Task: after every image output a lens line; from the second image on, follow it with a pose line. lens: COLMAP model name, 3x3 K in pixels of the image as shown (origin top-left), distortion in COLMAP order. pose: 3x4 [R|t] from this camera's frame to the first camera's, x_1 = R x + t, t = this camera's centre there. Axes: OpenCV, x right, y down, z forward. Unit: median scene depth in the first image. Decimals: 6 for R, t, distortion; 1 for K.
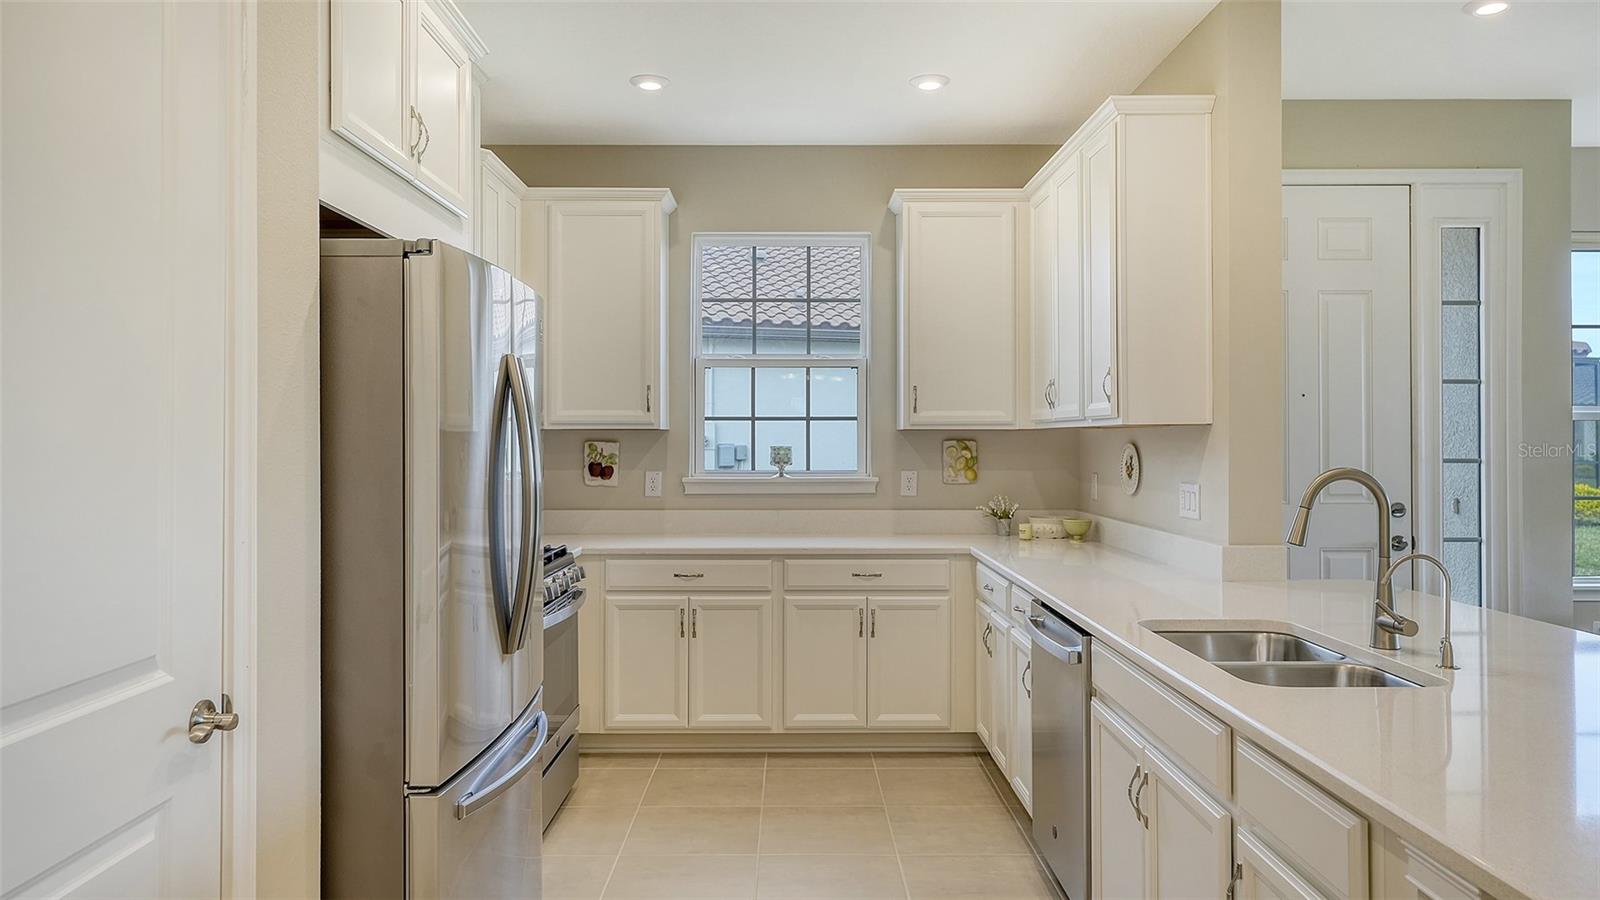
lens RADIAL K [[1045.3, 0, 793.3], [0, 1045.3, 427.7], [0, 0, 1]] dist [0.001664, 0.000046]
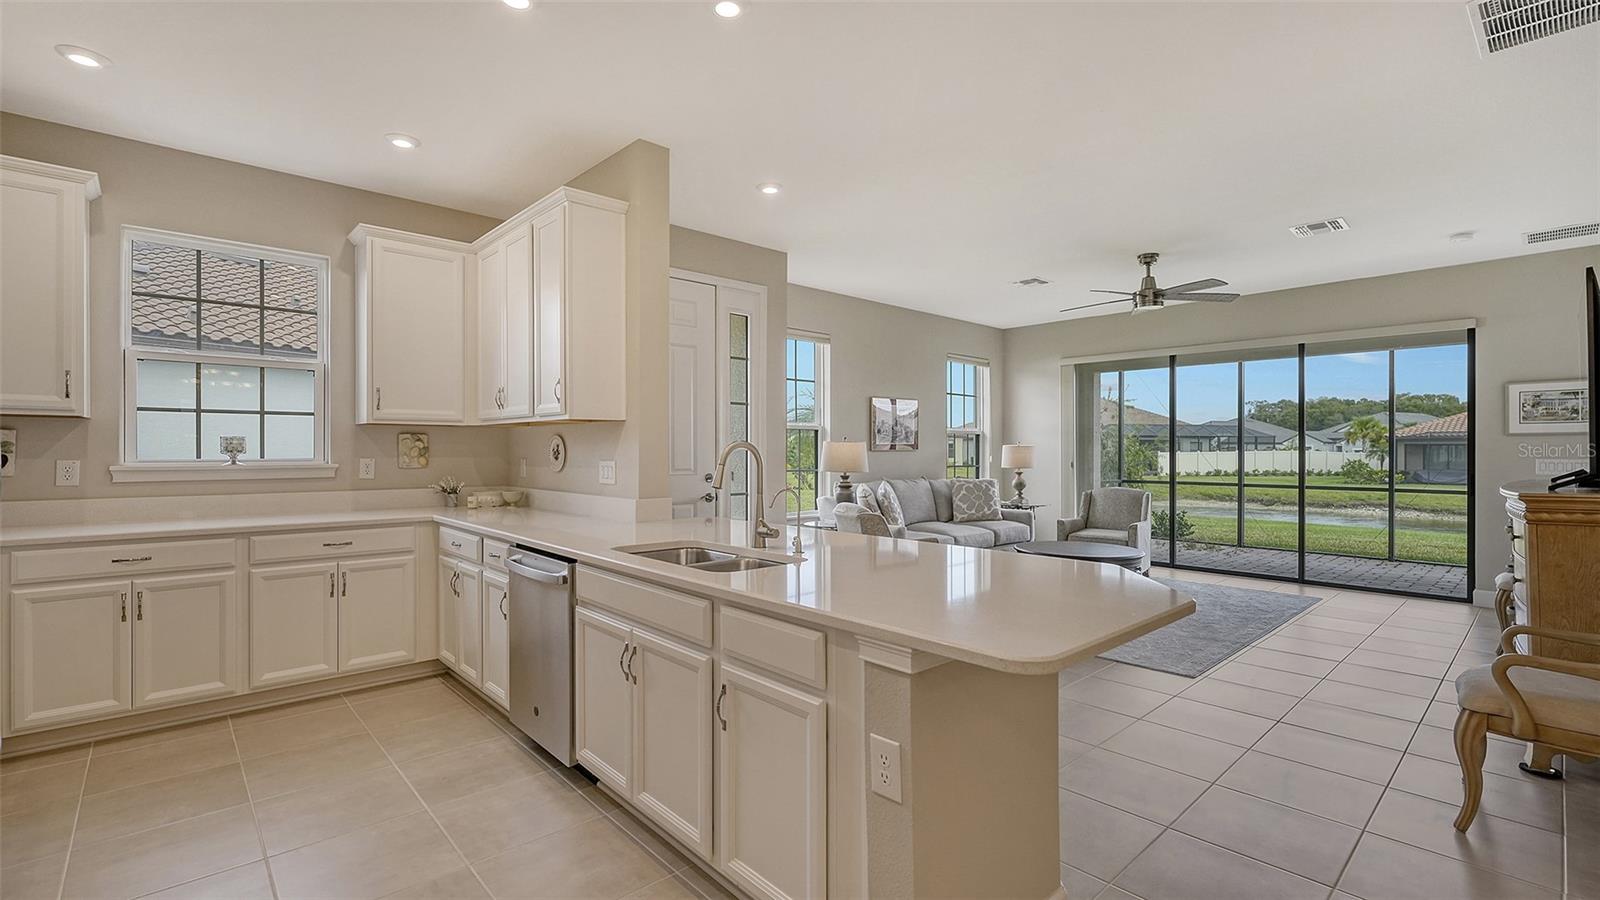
lens RADIAL K [[709.6, 0, 800.0], [0, 709.6, 450.0], [0, 0, 1]] dist [-0.005365, 0.000157]
pose [[0.737195, 0.002015, 0.675677, -0.085089], [-0.009910, 0.999920, 0.007830, 0.023016], [-0.675607, -0.012469, 0.737157, 0.058633]]
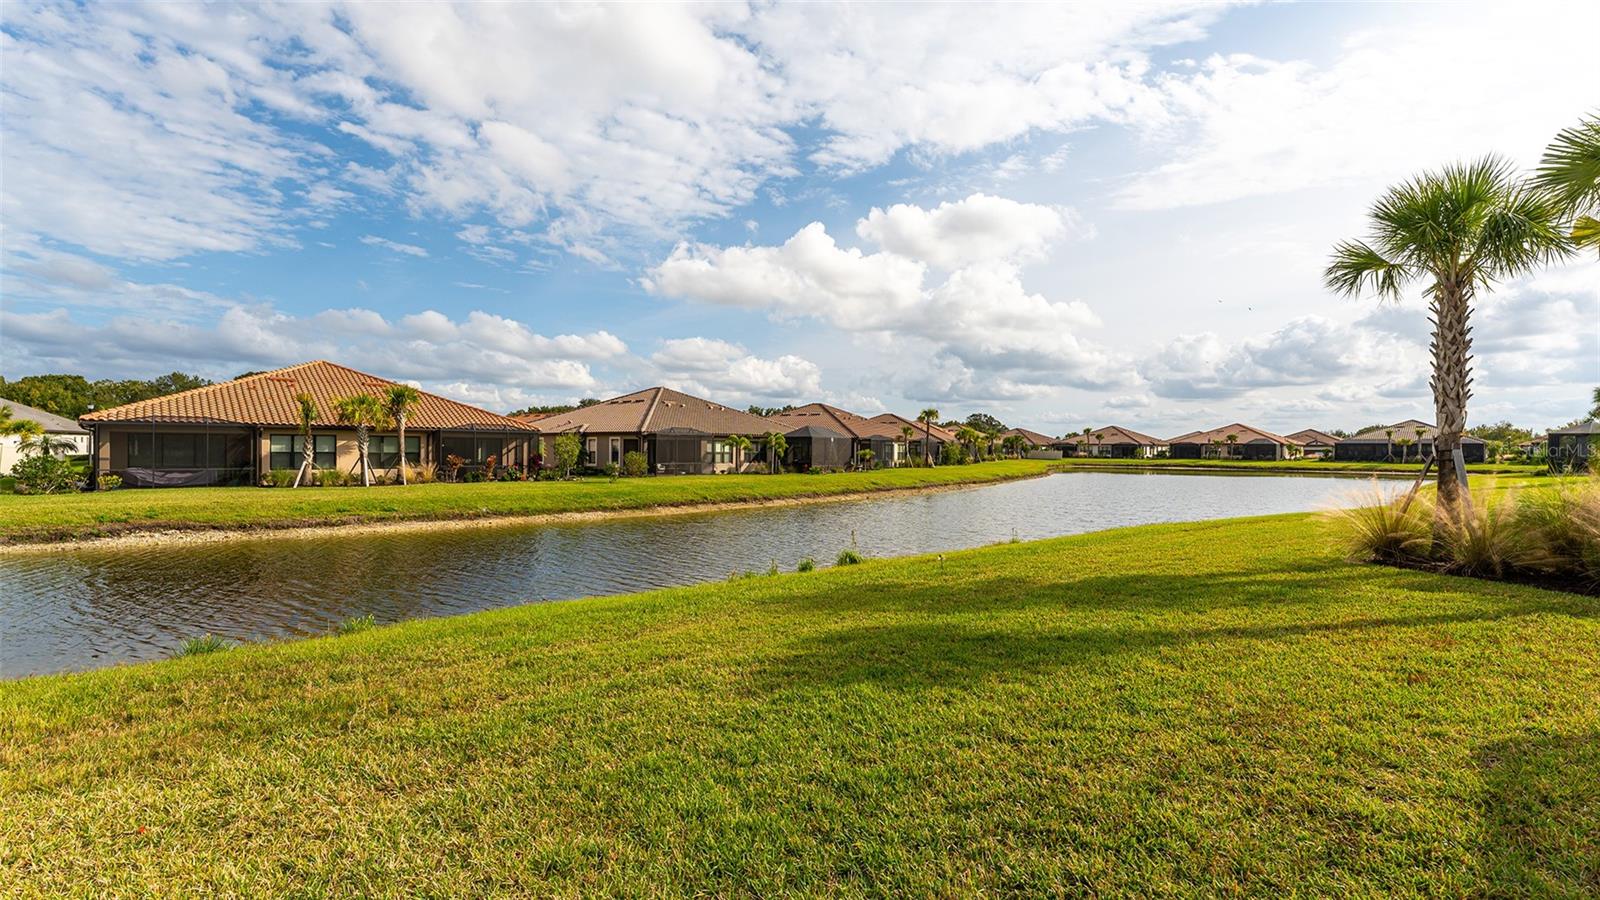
lens RADIAL K [[716.8, 0, 800.0], [0, 716.8, 450.0], [0, 0, 1]] dist [-0.001089, -0.000713]
pose [[-0.727493, -0.006047, 0.686088, 3.295924], [-0.014344, 0.999877, -0.006397, 0.057962], [-0.685965, -0.014495, -0.727490, 2.118845]]
